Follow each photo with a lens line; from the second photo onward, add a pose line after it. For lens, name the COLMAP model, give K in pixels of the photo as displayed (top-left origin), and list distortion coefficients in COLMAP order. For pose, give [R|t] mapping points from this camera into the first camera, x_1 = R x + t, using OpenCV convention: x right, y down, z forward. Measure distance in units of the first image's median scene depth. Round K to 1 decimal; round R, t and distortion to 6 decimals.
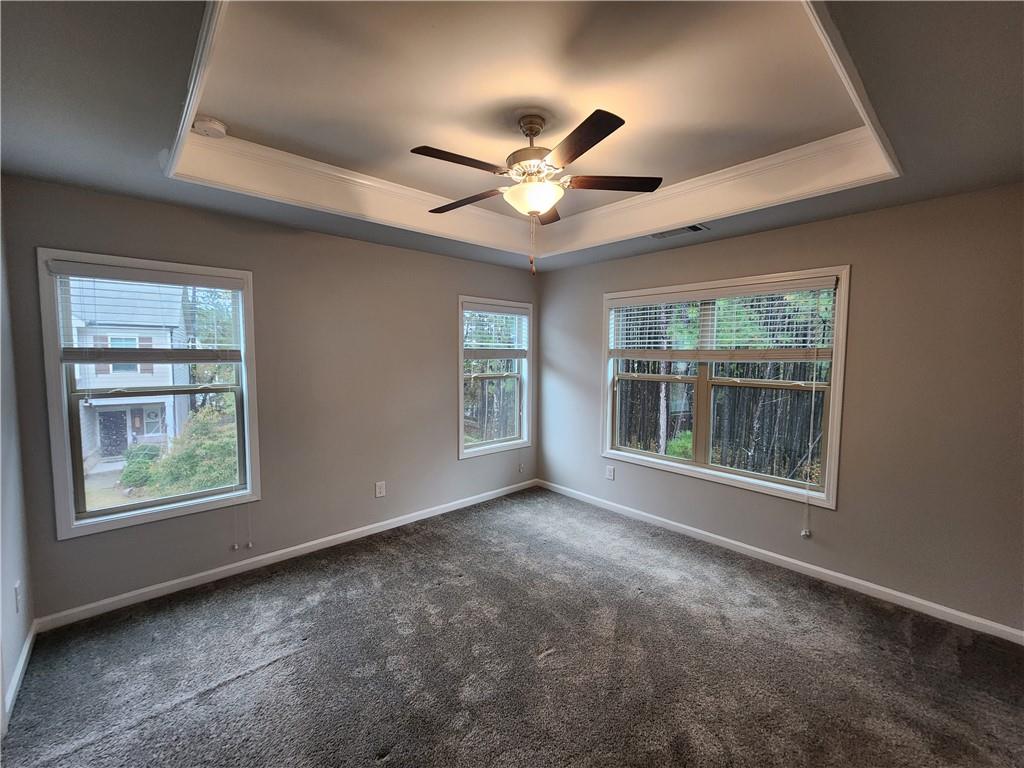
lens RADIAL K [[421.6, 0, 517.8], [0, 421.6, 379.6], [0, 0, 1]] dist [-0.002806, 0.001550]
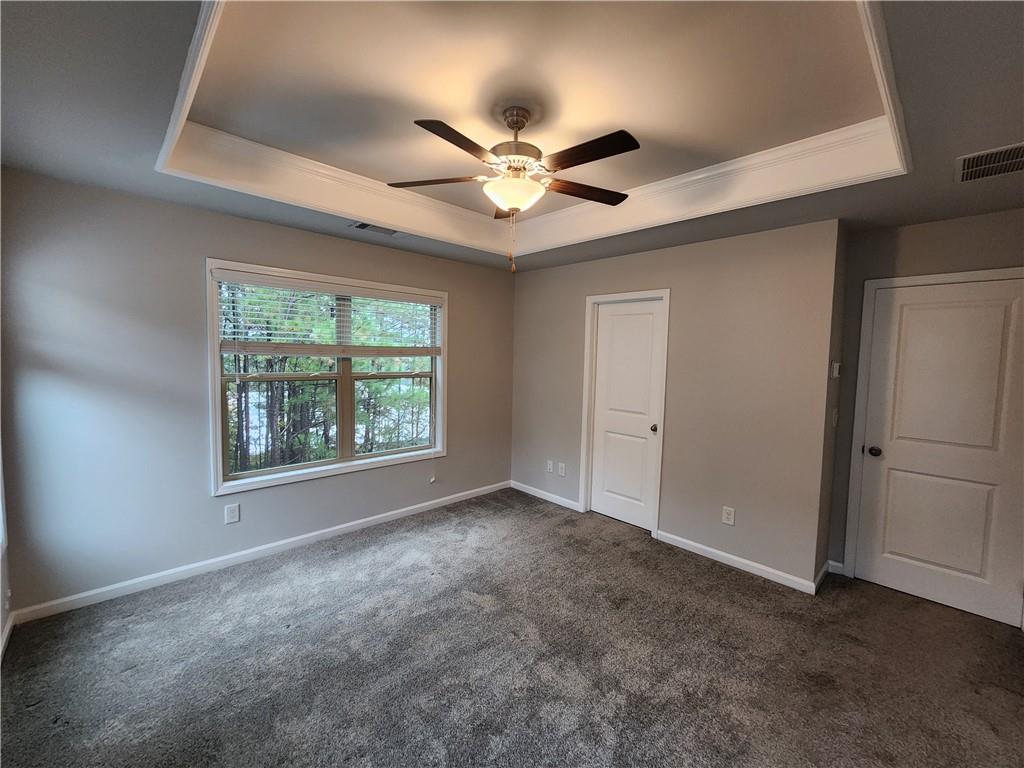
lens RADIAL K [[421.6, 0, 504.5], [0, 421.6, 377.2], [0, 0, 1]] dist [-0.002806, 0.001550]
pose [[-0.018364, -0.060586, 0.997994, -0.614153], [0.041717, 0.997247, 0.061308, -0.042826], [-0.998961, 0.042759, -0.015786, 0.680430]]
